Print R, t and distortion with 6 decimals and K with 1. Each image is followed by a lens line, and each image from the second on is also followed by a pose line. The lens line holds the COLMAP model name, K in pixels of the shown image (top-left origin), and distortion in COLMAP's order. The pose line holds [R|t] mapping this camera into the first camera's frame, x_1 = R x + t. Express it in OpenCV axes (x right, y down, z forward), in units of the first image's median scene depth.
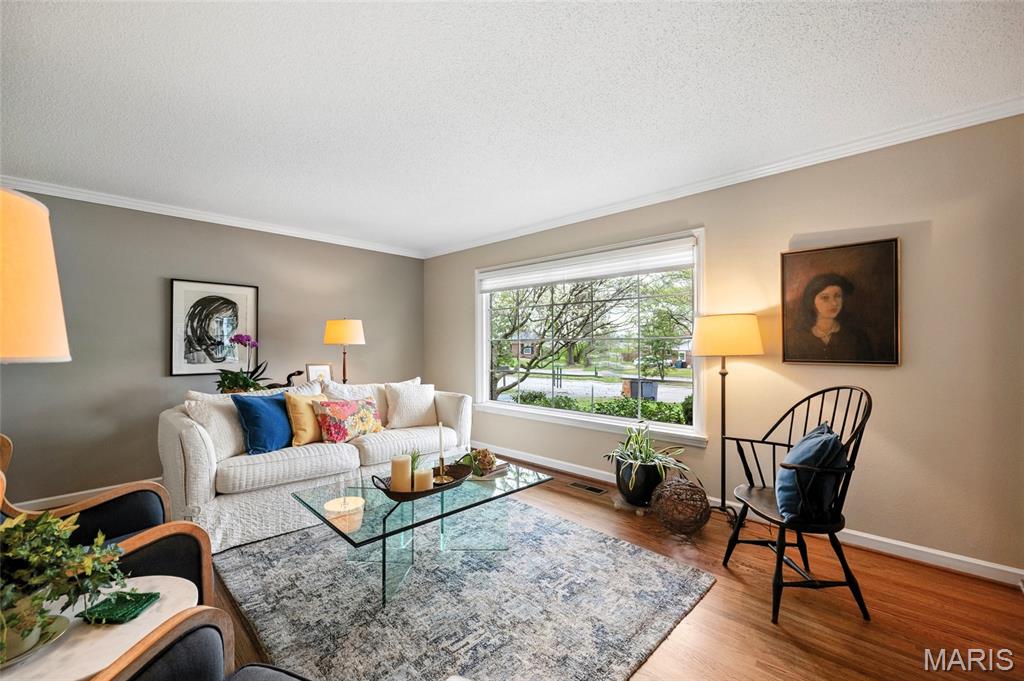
lens RADIAL K [[416.4, 0, 515.6], [0, 416.4, 340.6], [0, 0, 1]] dist [0.001813, 0.000175]
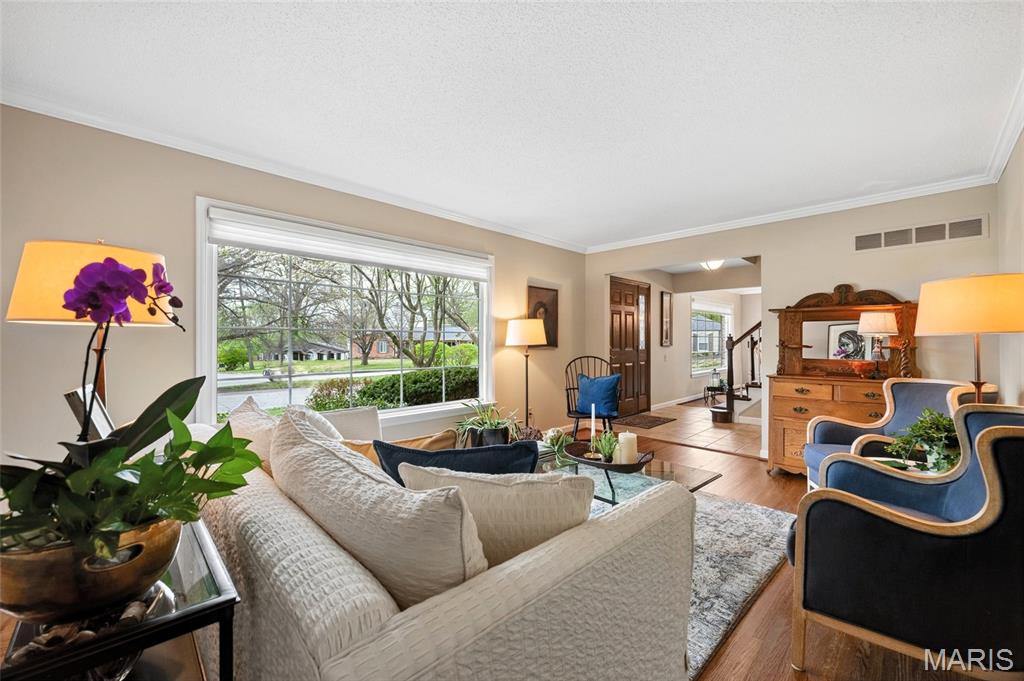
lens RADIAL K [[416.4, 0, 515.6], [0, 416.4, 340.6], [0, 0, 1]] dist [0.001813, 0.000175]
pose [[0.021034, 0.007196, 0.999753, -1.269968], [-0.002882, 0.999970, -0.007137, 0.037283], [-0.999775, -0.002731, 0.021054, 1.172676]]
